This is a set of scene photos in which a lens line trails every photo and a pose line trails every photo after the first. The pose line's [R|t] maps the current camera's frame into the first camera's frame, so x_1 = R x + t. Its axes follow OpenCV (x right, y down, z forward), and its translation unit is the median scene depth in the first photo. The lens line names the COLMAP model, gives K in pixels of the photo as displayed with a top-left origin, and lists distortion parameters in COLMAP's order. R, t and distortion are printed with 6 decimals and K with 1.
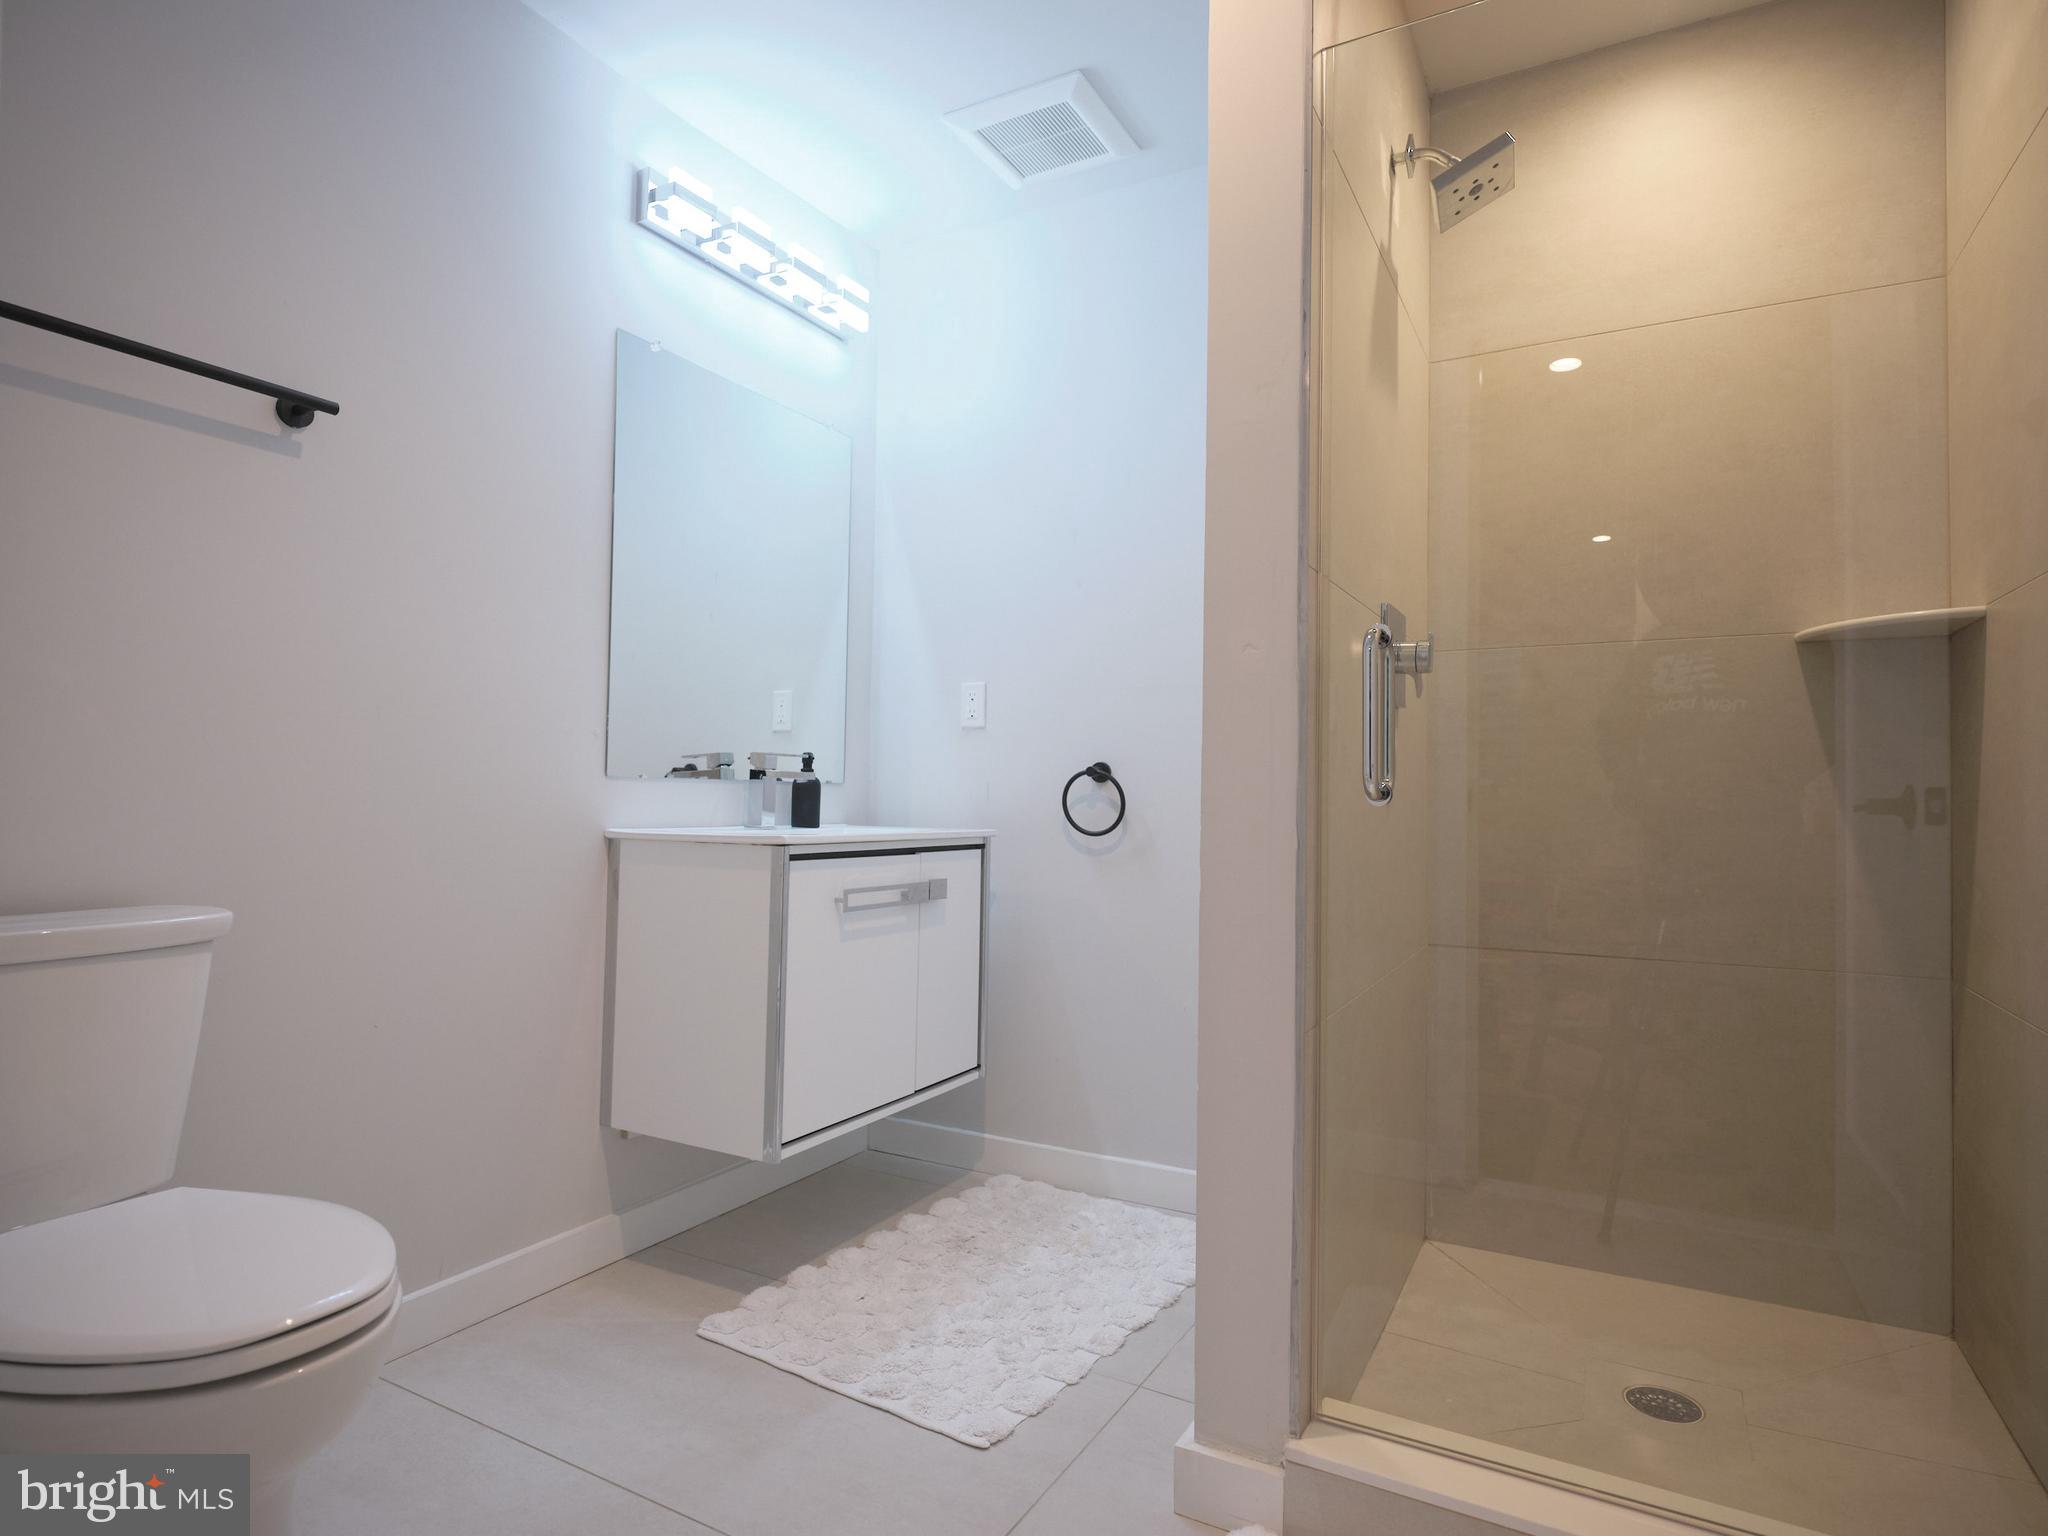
lens RADIAL K [[1104.0, 0, 1024.0], [0, 1104.0, 768.0], [0, 0, 1]] dist [0.001887, -0.007326]
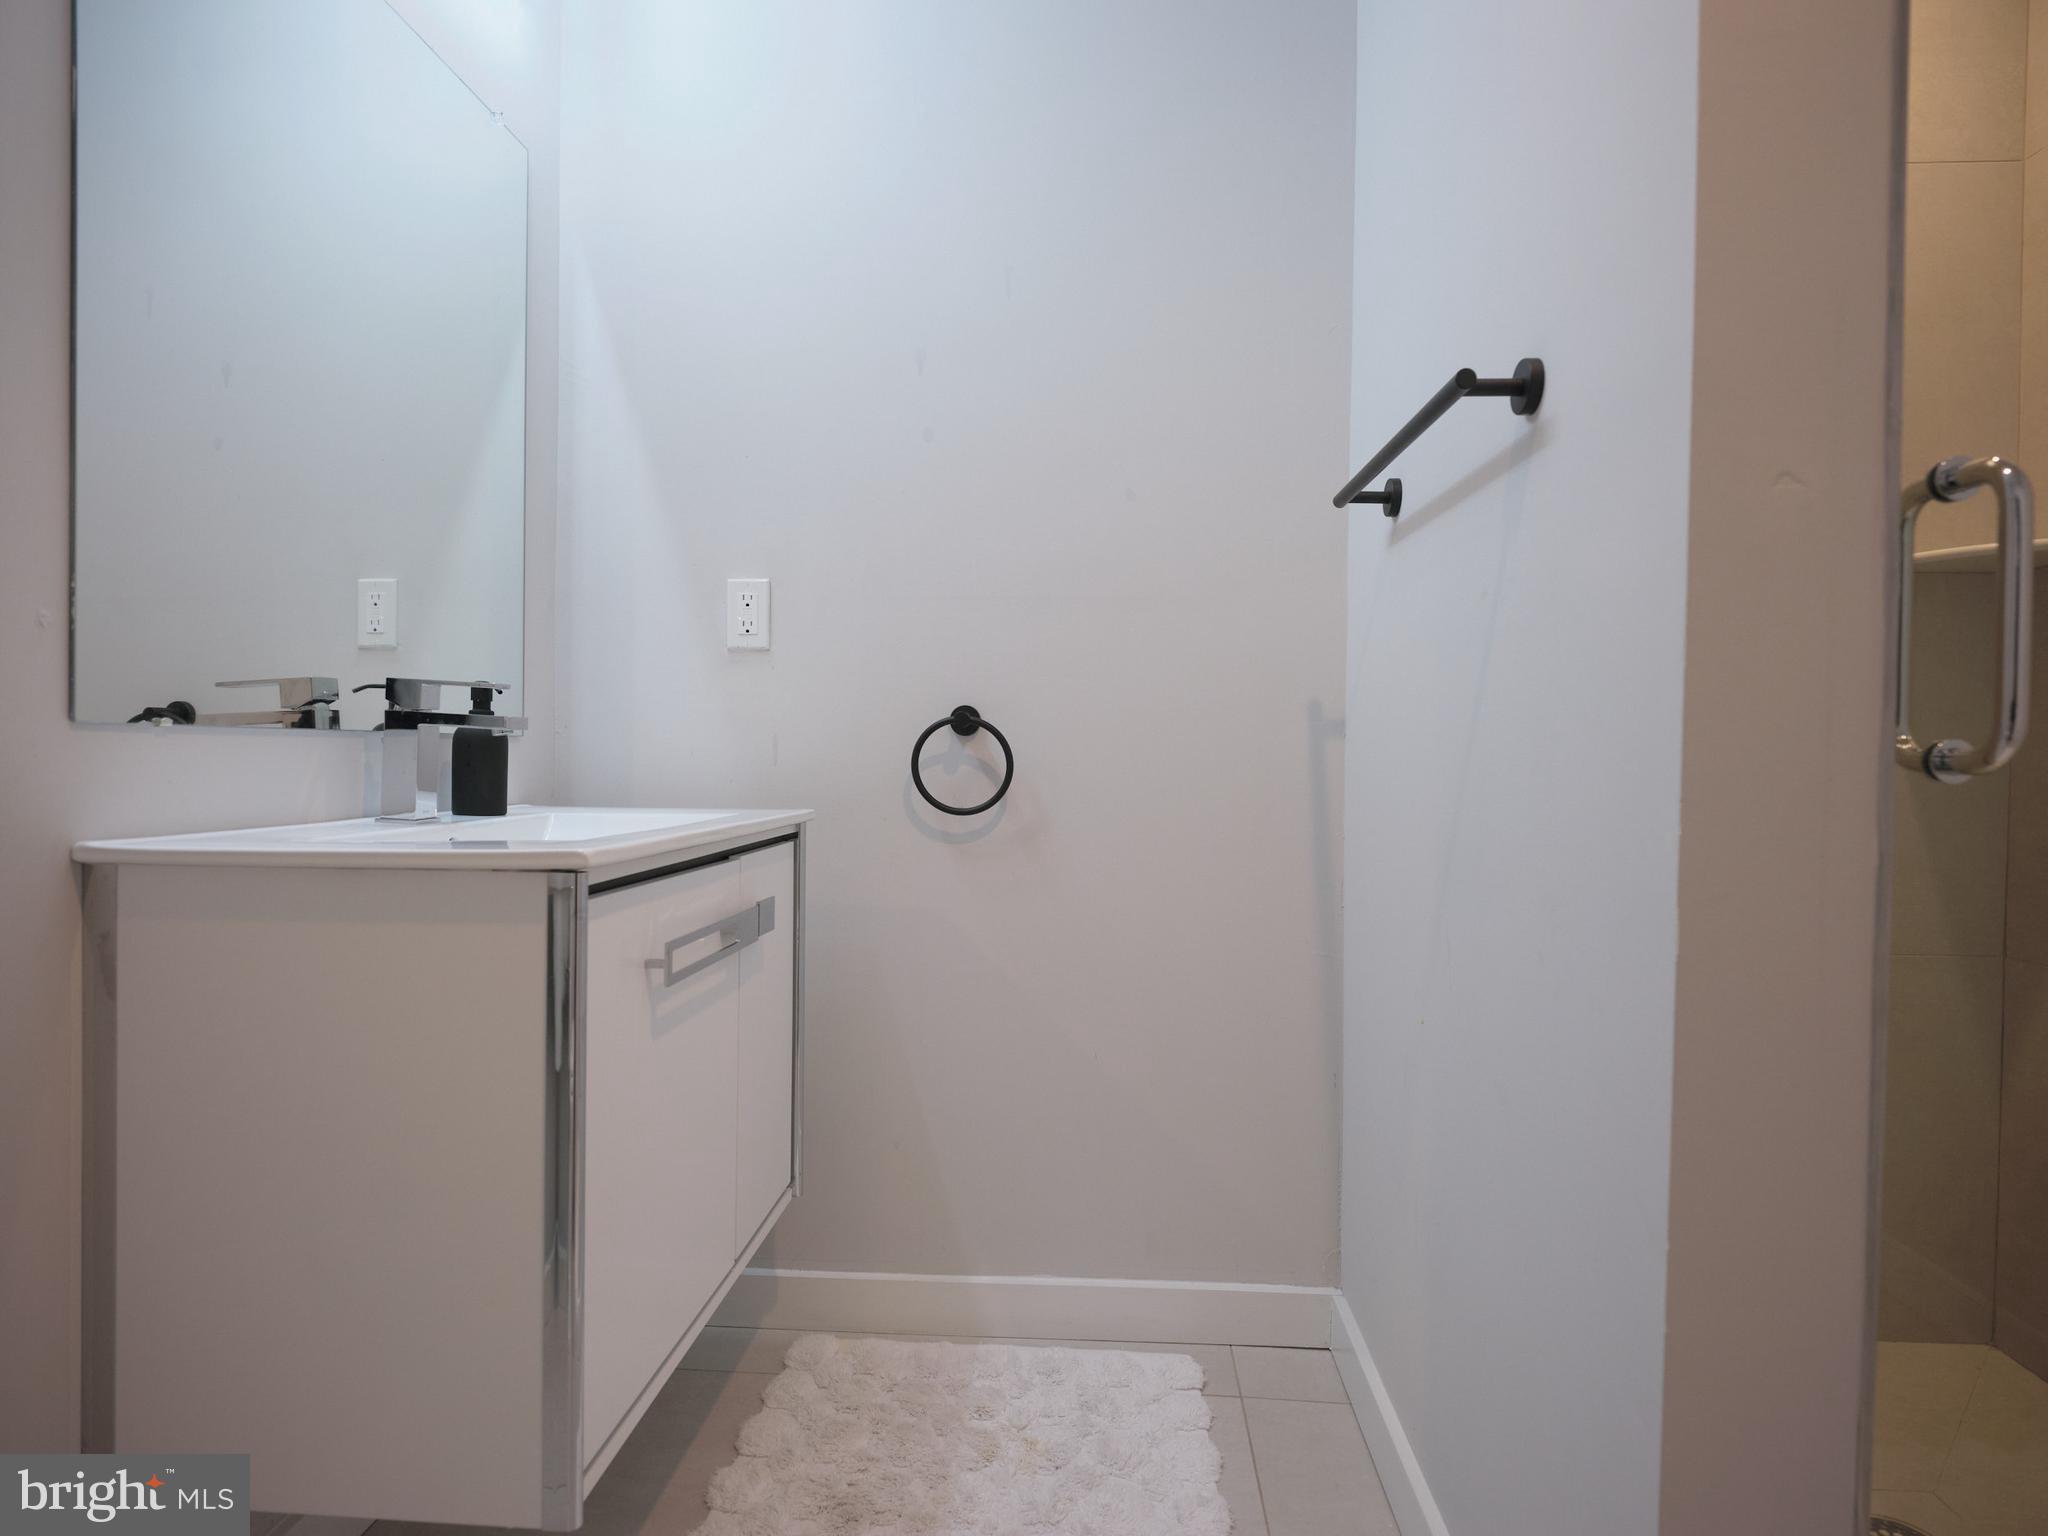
lens RADIAL K [[1104.0, 0, 1024.0], [0, 1104.0, 768.0], [0, 0, 1]] dist [0.001887, -0.007326]
pose [[0.906177, -0.012167, 0.422724, -0.215467], [-0.007424, 0.998974, 0.044667, 0.003165], [-0.422834, -0.043614, 0.905157, 0.434944]]
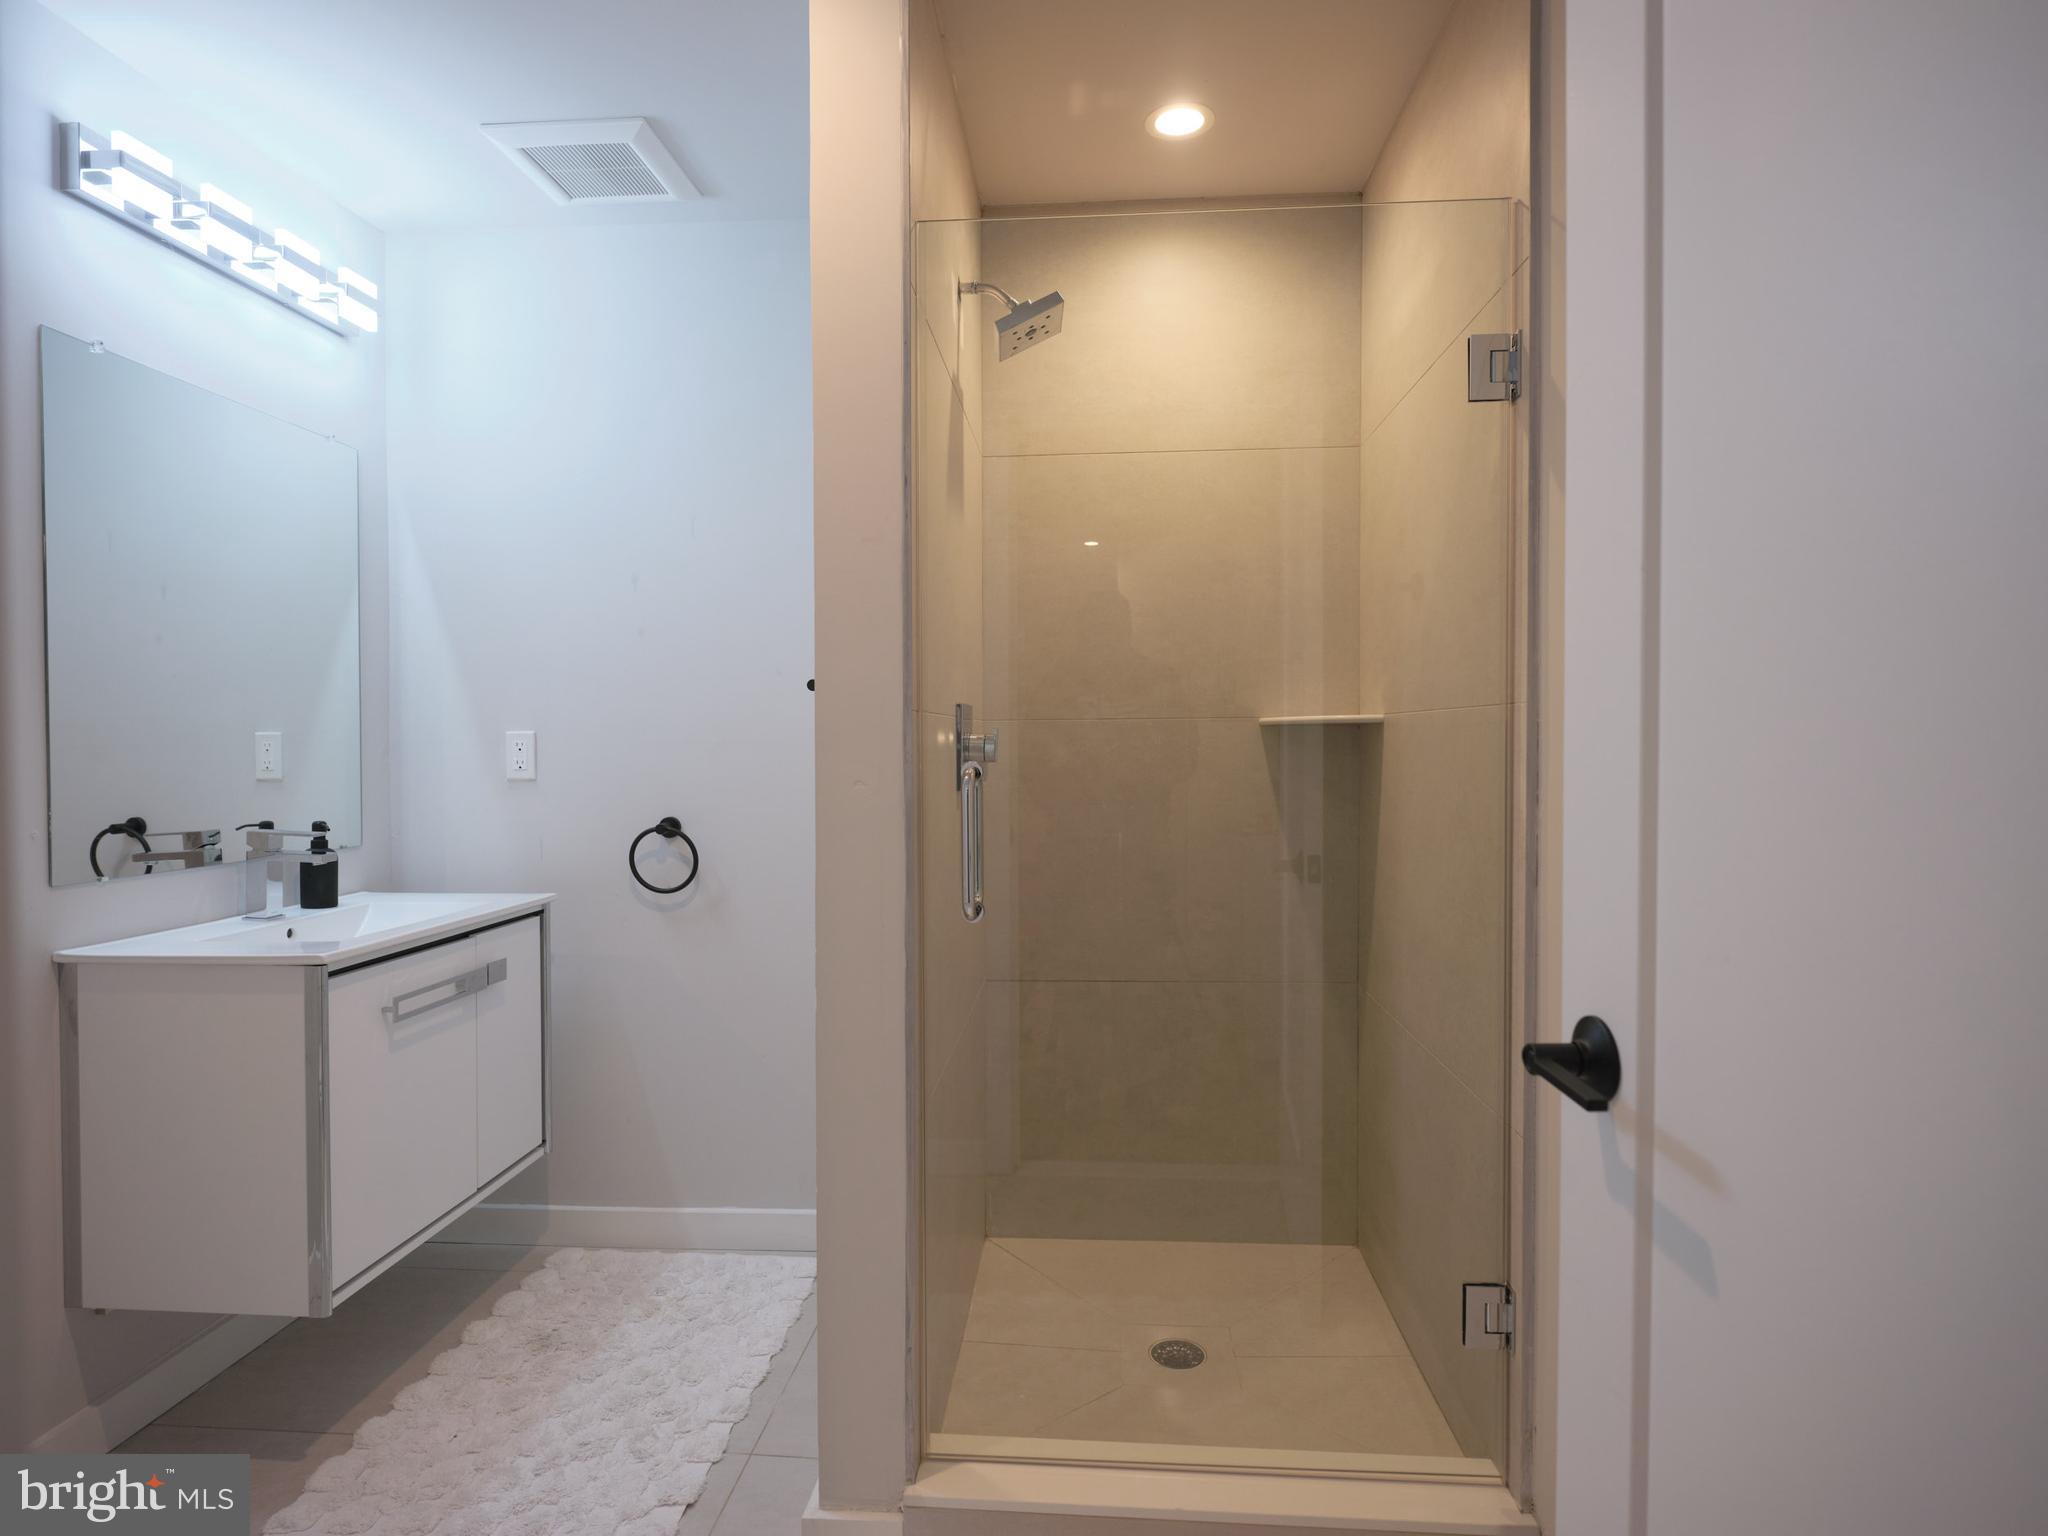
lens RADIAL K [[1104.0, 0, 1024.0], [0, 1104.0, 768.0], [0, 0, 1]] dist [0.001887, -0.007326]
pose [[0.907433, -0.027296, 0.419309, -0.064408], [0.006338, 0.998663, 0.051295, -0.114063], [-0.420148, -0.043889, 0.906393, -0.027112]]
